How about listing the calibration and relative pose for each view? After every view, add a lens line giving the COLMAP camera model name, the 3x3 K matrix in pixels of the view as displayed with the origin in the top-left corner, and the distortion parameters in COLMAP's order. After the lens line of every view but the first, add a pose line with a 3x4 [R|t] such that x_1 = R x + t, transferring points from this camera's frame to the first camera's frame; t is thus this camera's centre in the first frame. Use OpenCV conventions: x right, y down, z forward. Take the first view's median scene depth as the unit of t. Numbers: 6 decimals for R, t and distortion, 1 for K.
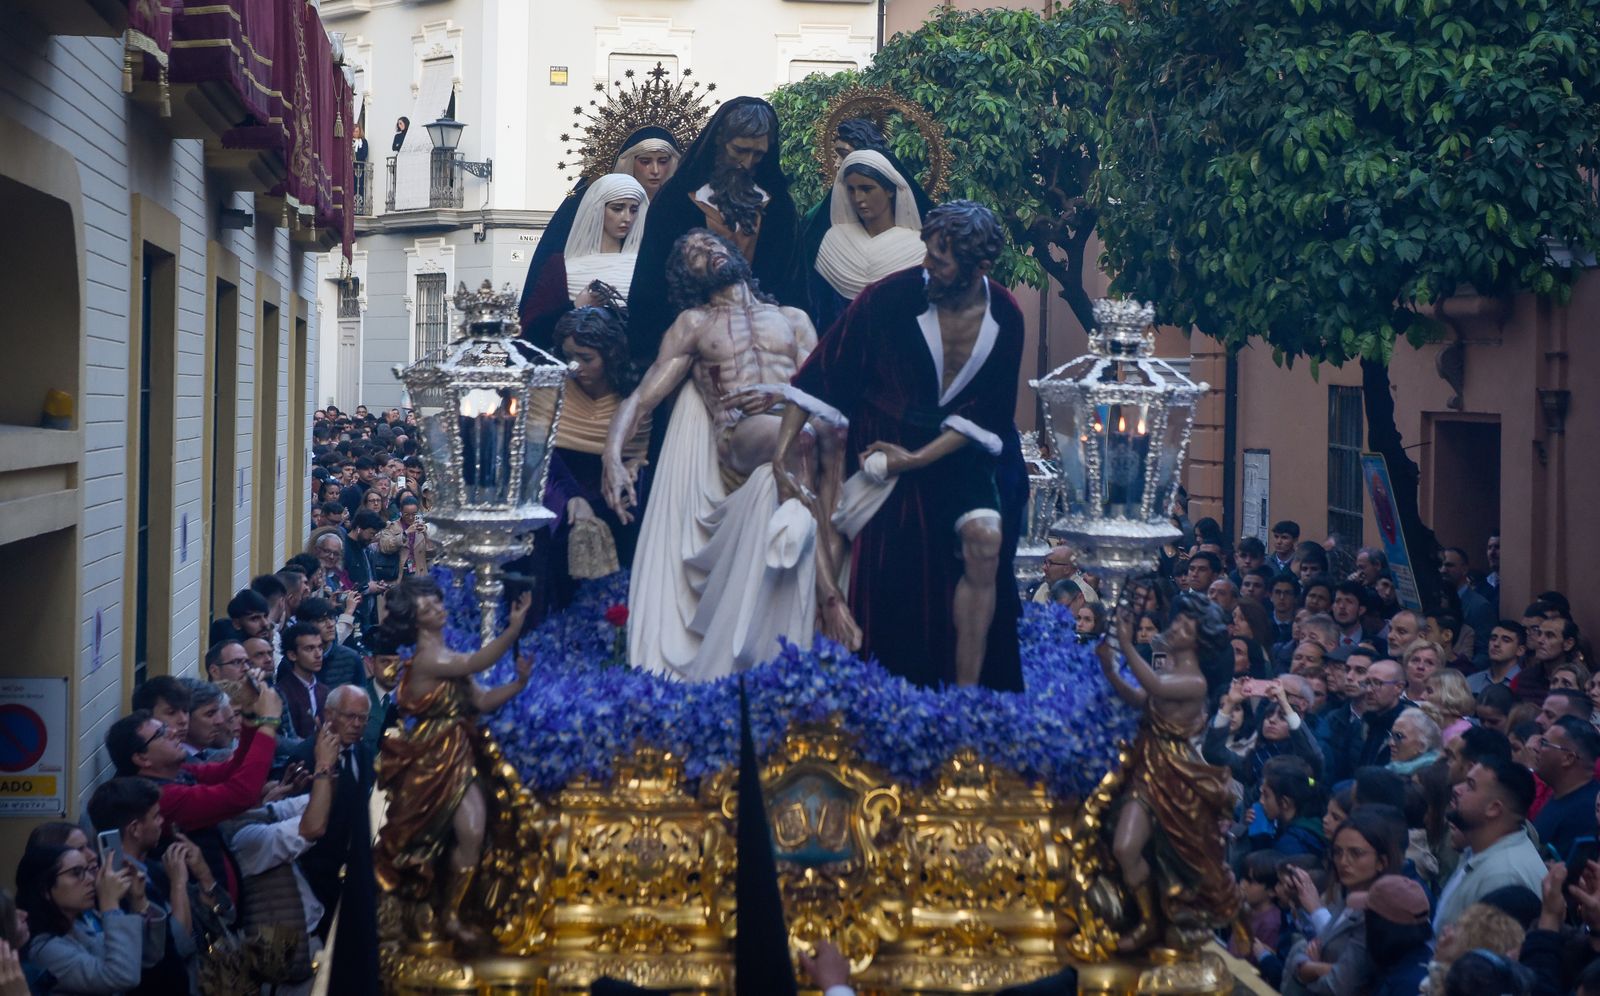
lens RADIAL K [[3155.2, 0, 862.5], [0, 3155.2, 409.6], [0, 0, 1]] dist [0.051335, 0.230496]
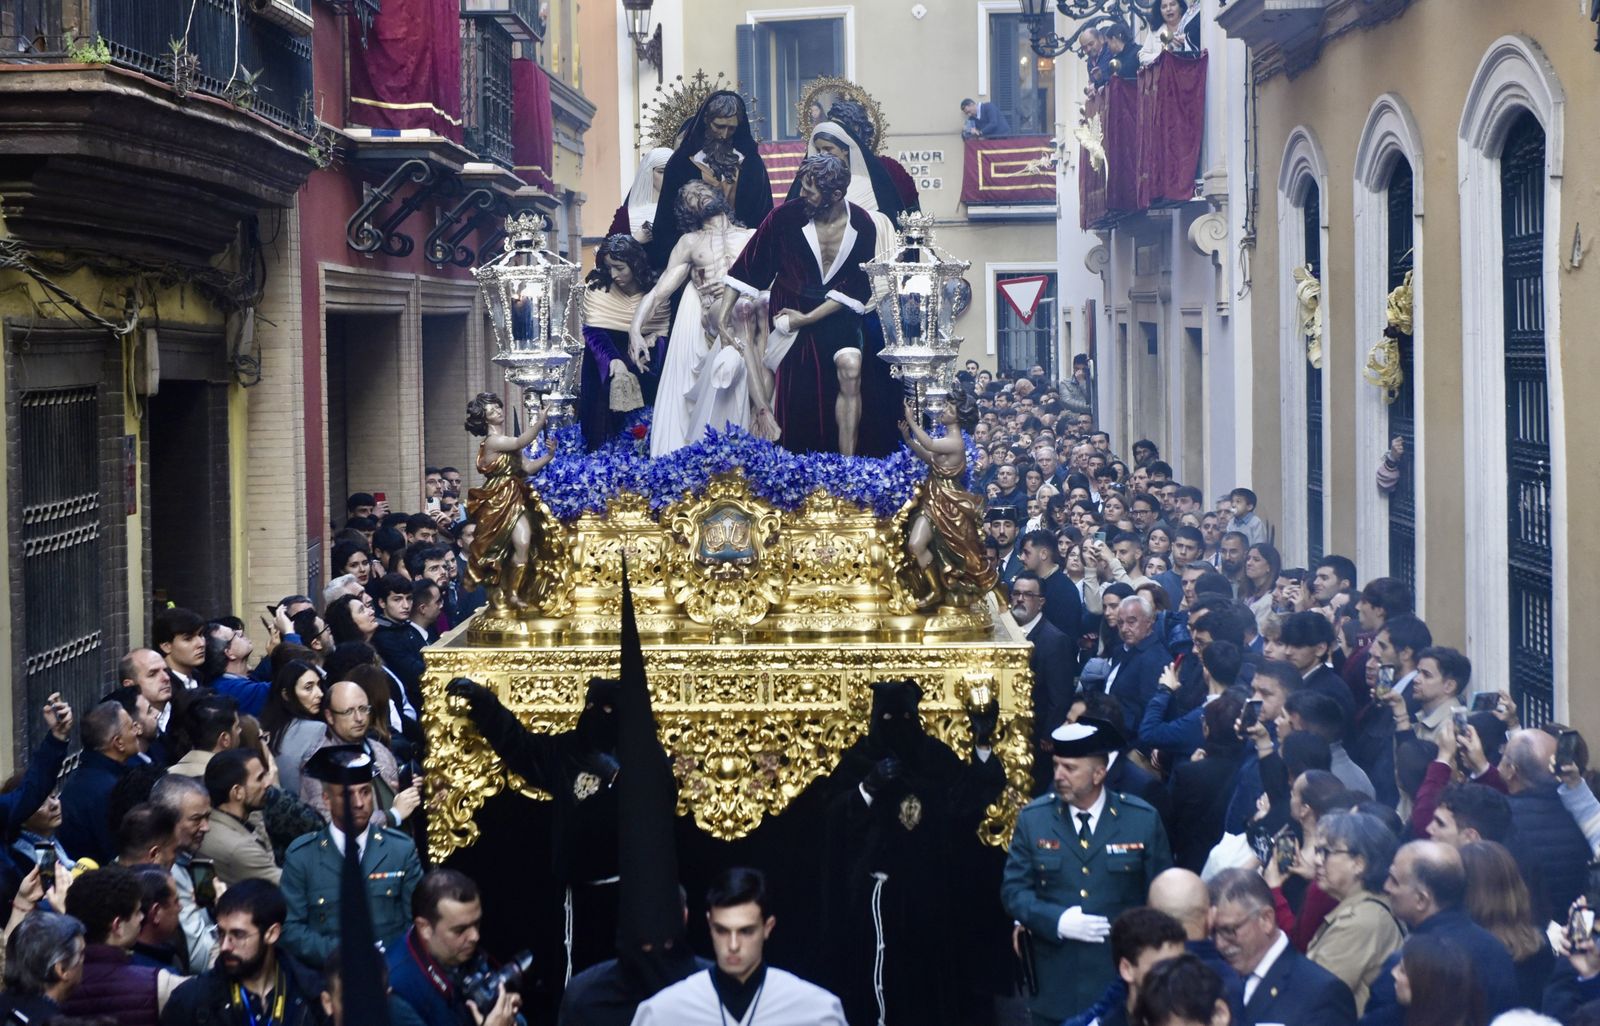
lens RADIAL K [[3523.2, 0, 801.7], [0, 3523.2, 620.2], [0, 0, 1]] dist [-0.067469, 0.537809]
pose [[0.991445, -0.027648, -0.127562, 0.255974], [0.035264, 0.997703, 0.057836, 0.069928], [0.125670, -0.061839, 0.990143, -0.821817]]
